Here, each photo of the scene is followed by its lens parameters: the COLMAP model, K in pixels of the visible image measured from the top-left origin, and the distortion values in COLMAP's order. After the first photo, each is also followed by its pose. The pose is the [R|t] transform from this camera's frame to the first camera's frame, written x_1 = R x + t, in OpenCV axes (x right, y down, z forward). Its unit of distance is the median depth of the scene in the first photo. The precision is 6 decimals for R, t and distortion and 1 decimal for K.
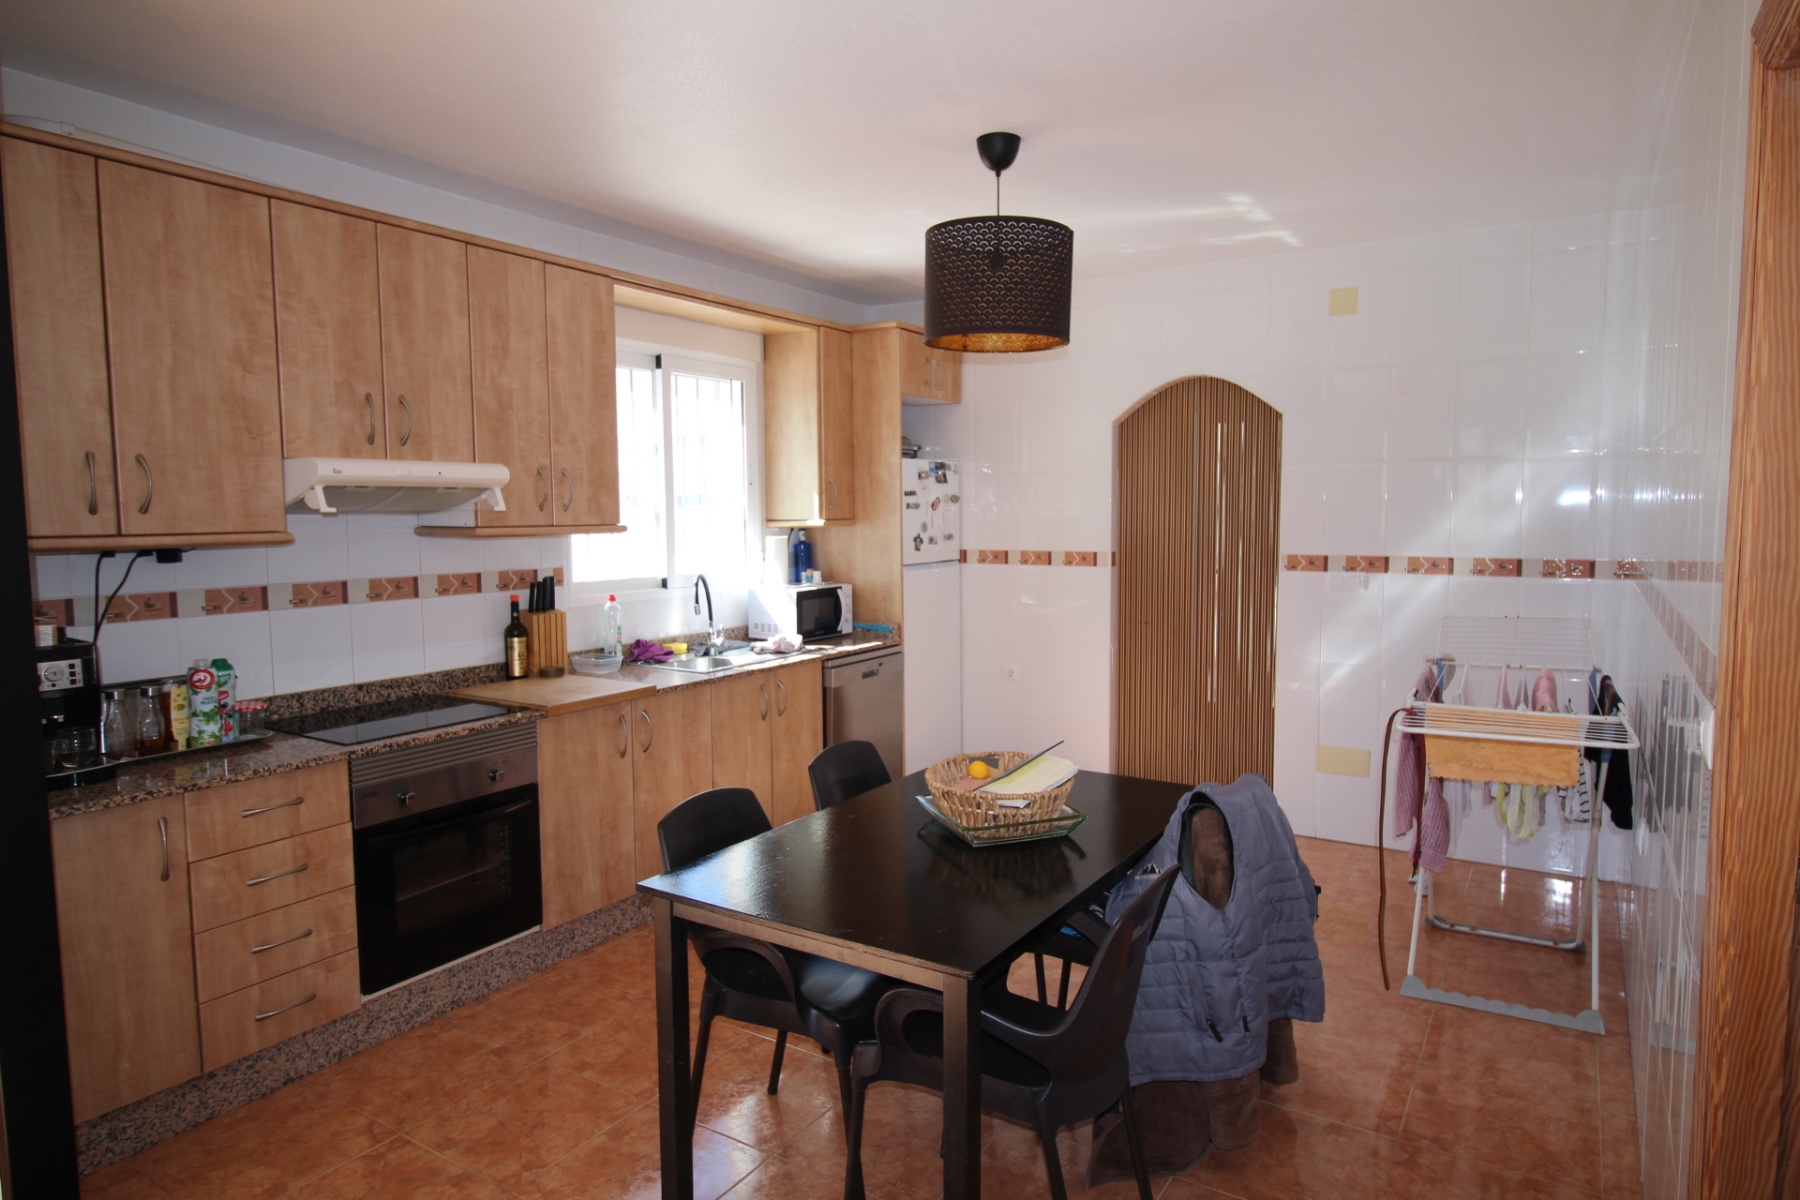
lens RADIAL K [[1088.9, 0, 900.0], [0, 1088.9, 600.0], [0, 0, 1]] dist [0.014632, -0.001453]
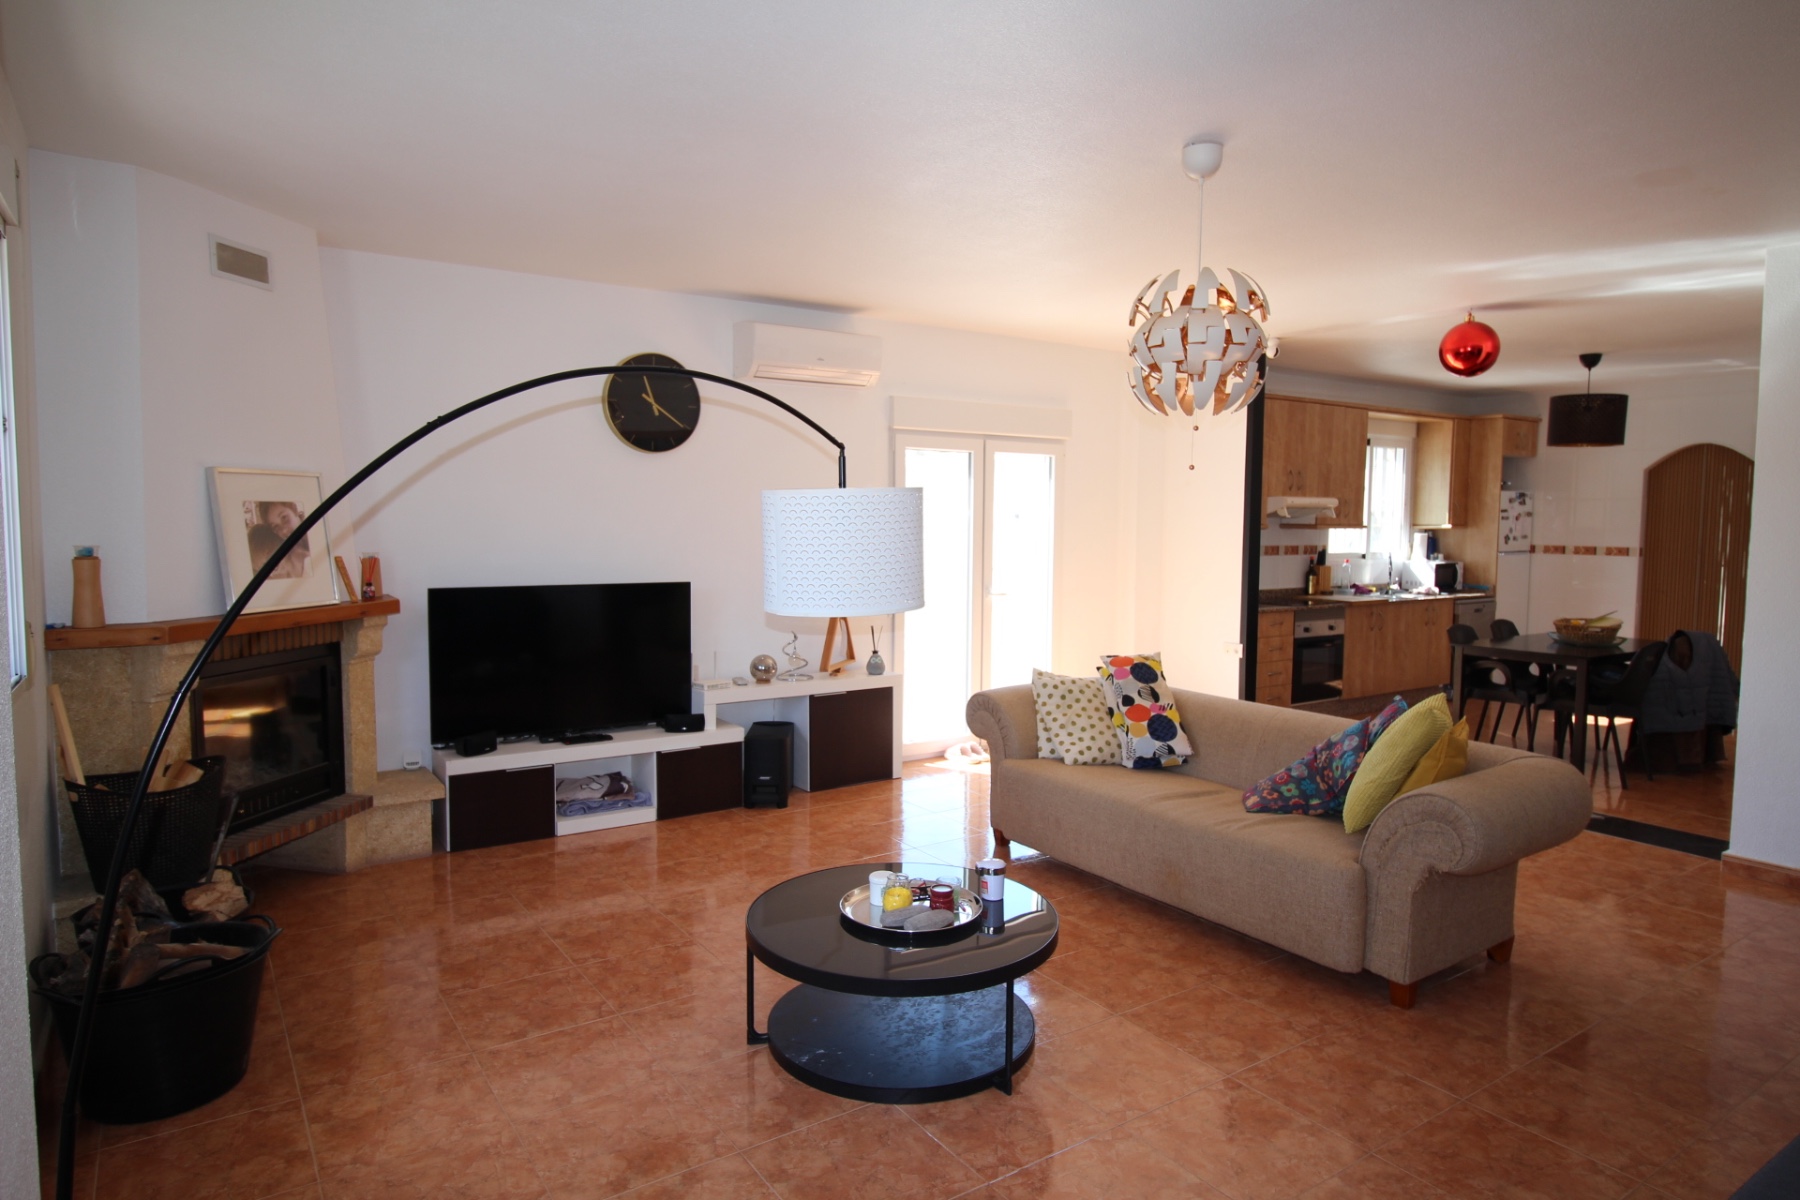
lens RADIAL K [[1088.9, 0, 900.0], [0, 1088.9, 600.0], [0, 0, 1]] dist [0.014632, -0.001453]
pose [[0.921953, 0.044810, -0.384702, -0.210517], [-0.047846, 0.998853, 0.001682, 0.091830], [0.384336, 0.016855, 0.923039, -1.028114]]
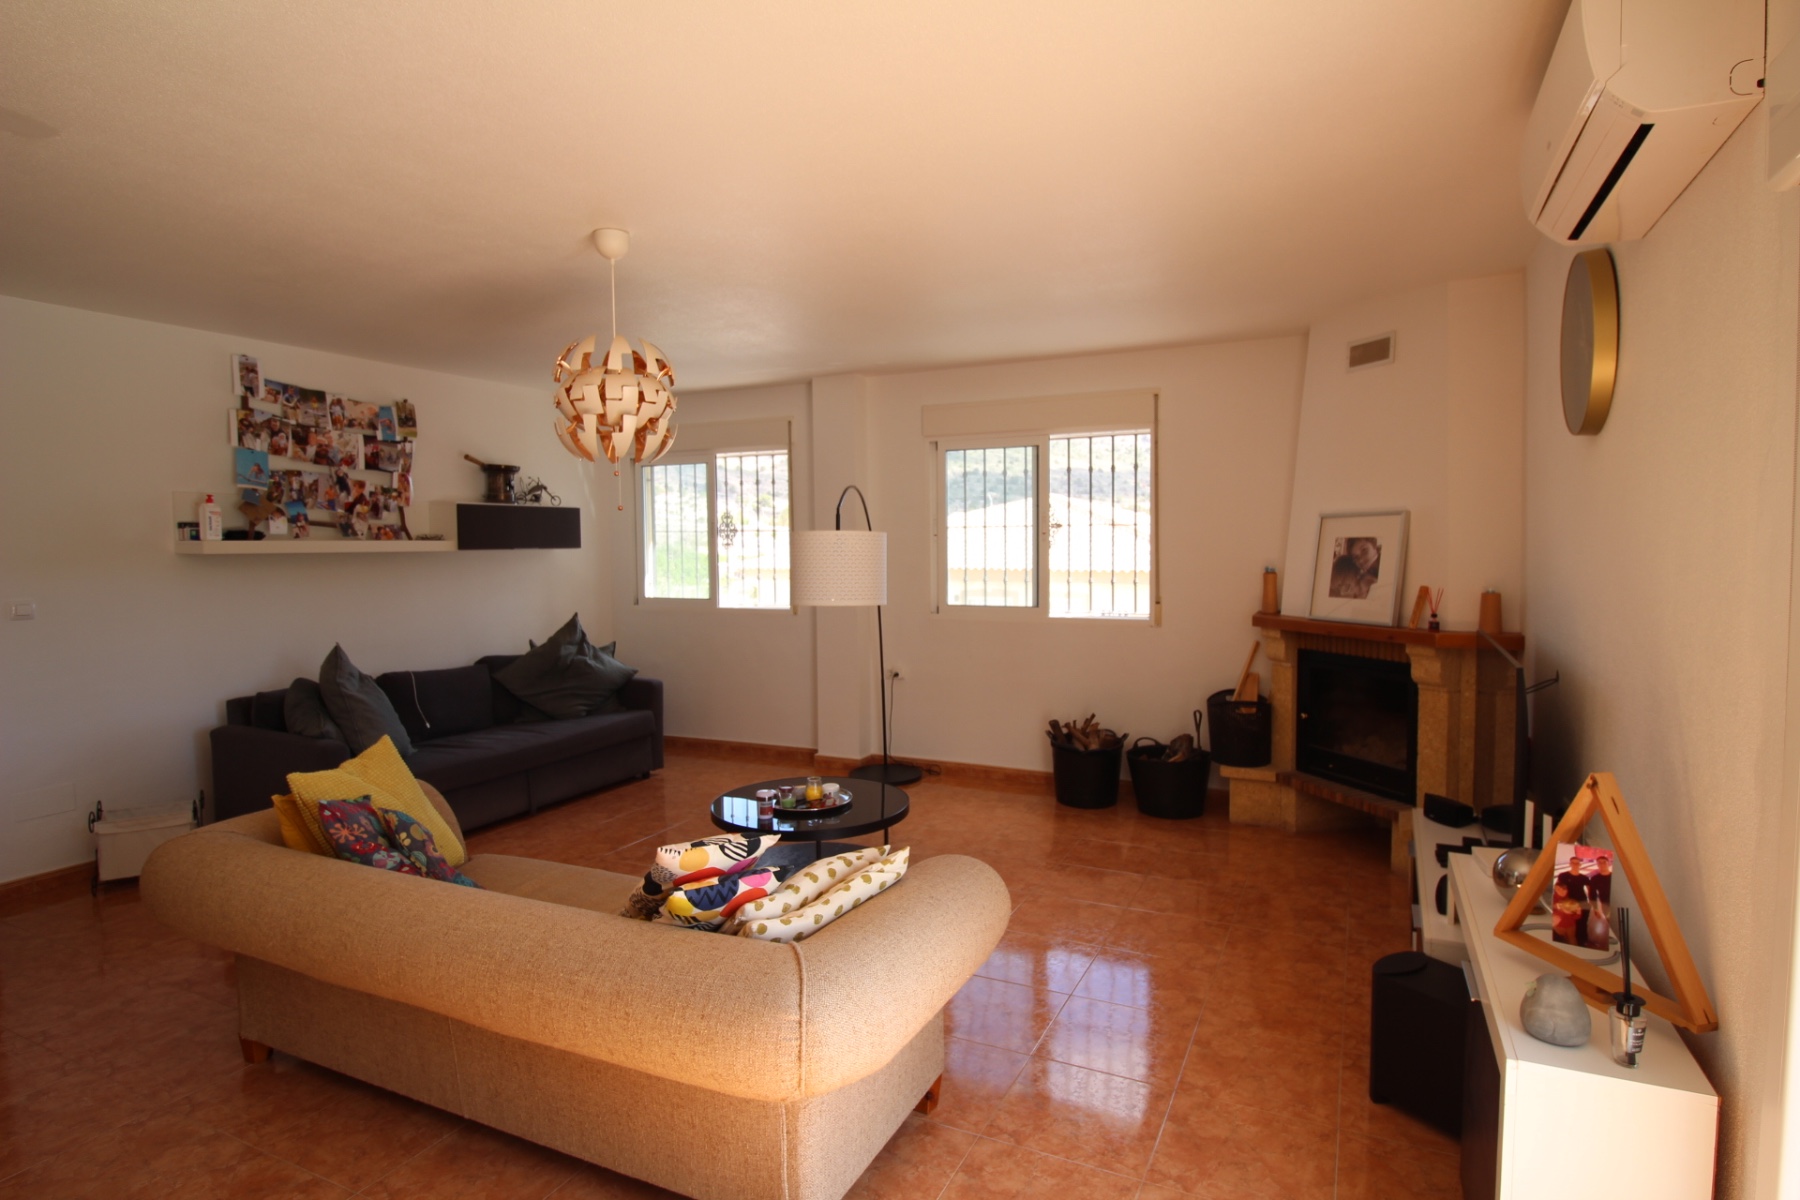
lens RADIAL K [[900.5, 0, 900.0], [0, 900.5, 600.0], [0, 0, 1]] dist [-0.003816, -0.000727]
pose [[-0.991652, 0.023553, -0.126777, -0.576798], [0.003379, 0.987585, 0.157046, -0.123493], [0.128902, 0.155307, -0.979420, 1.312653]]
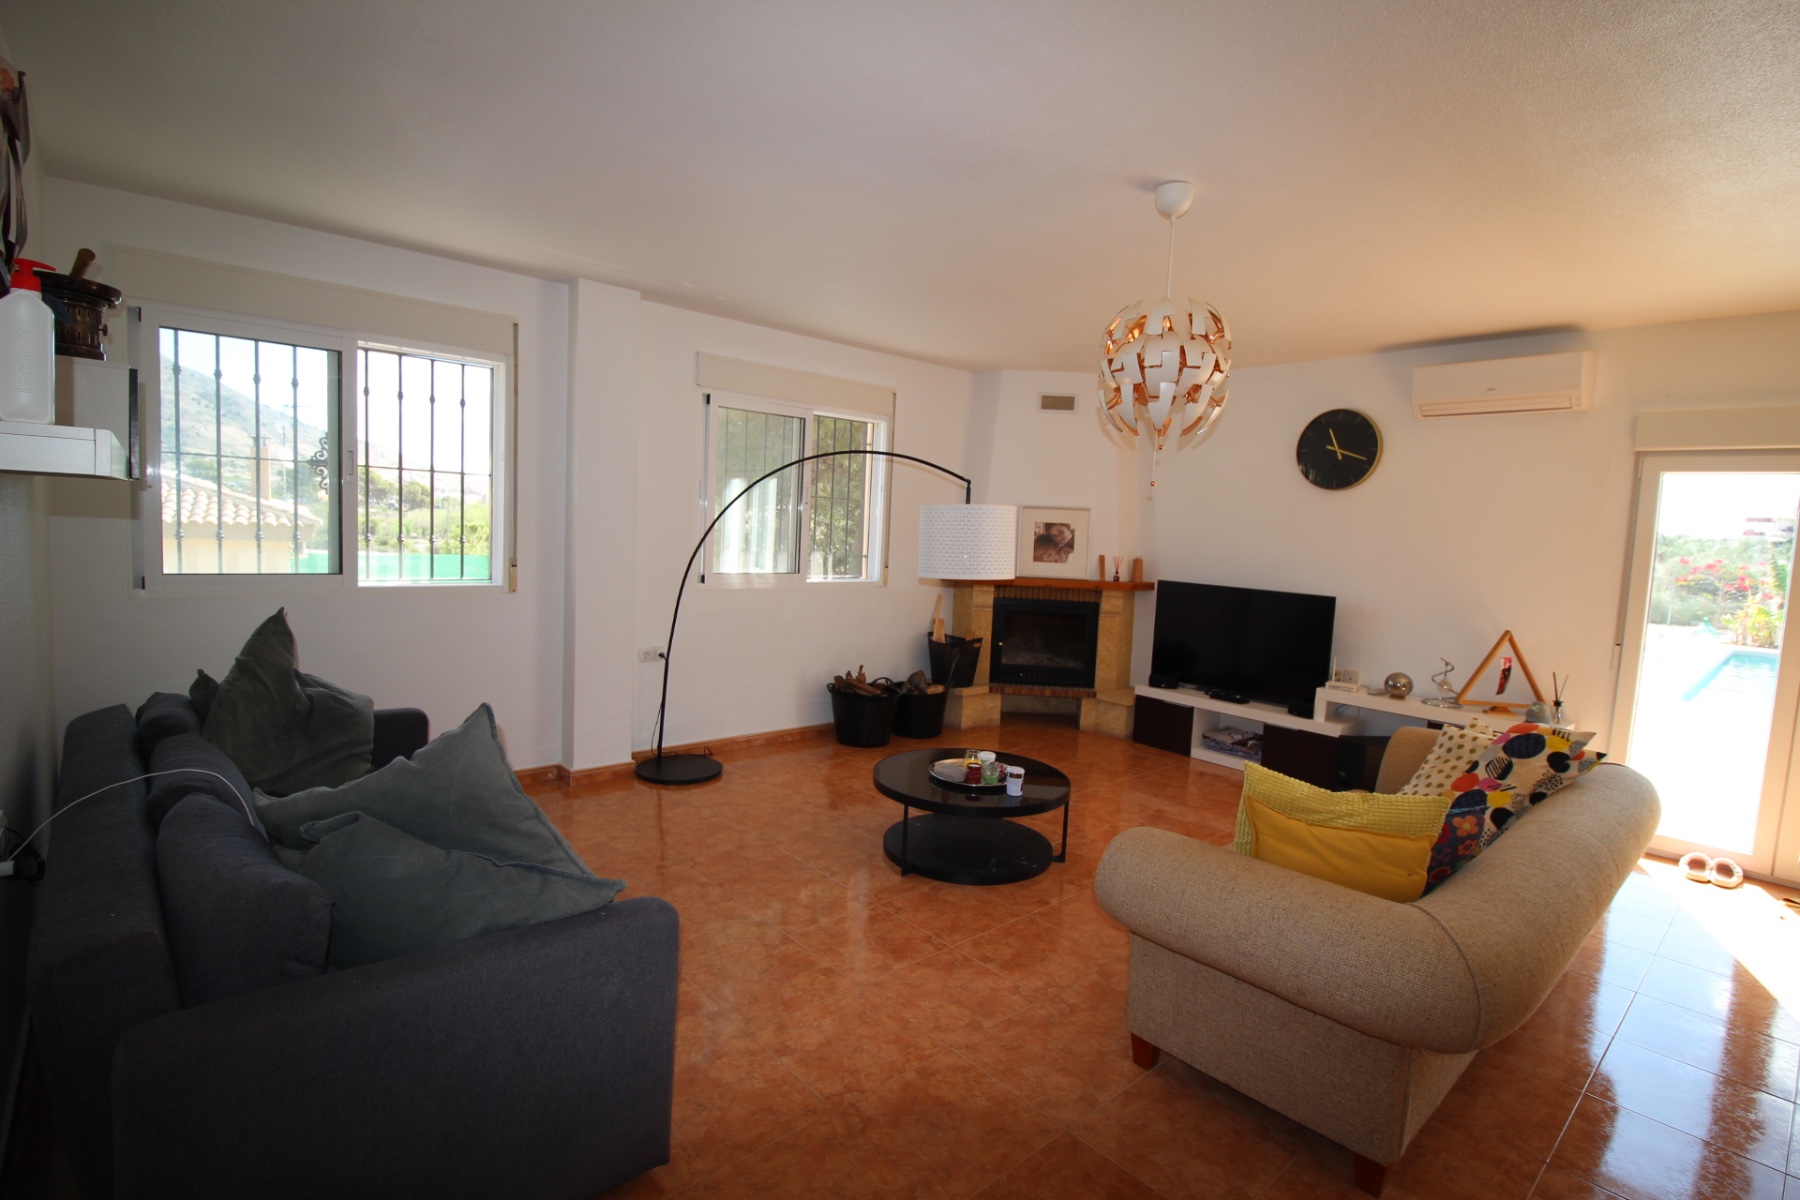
lens RADIAL K [[936.8, 0, 900.0], [0, 936.8, 600.0], [0, 0, 1]] dist [0.104730, 0.000047]
pose [[-0.258947, 0.073380, -0.963100, 0.888592], [-0.137204, 0.984204, 0.111878, -0.012687], [0.956097, 0.161111, -0.244788, 0.200398]]
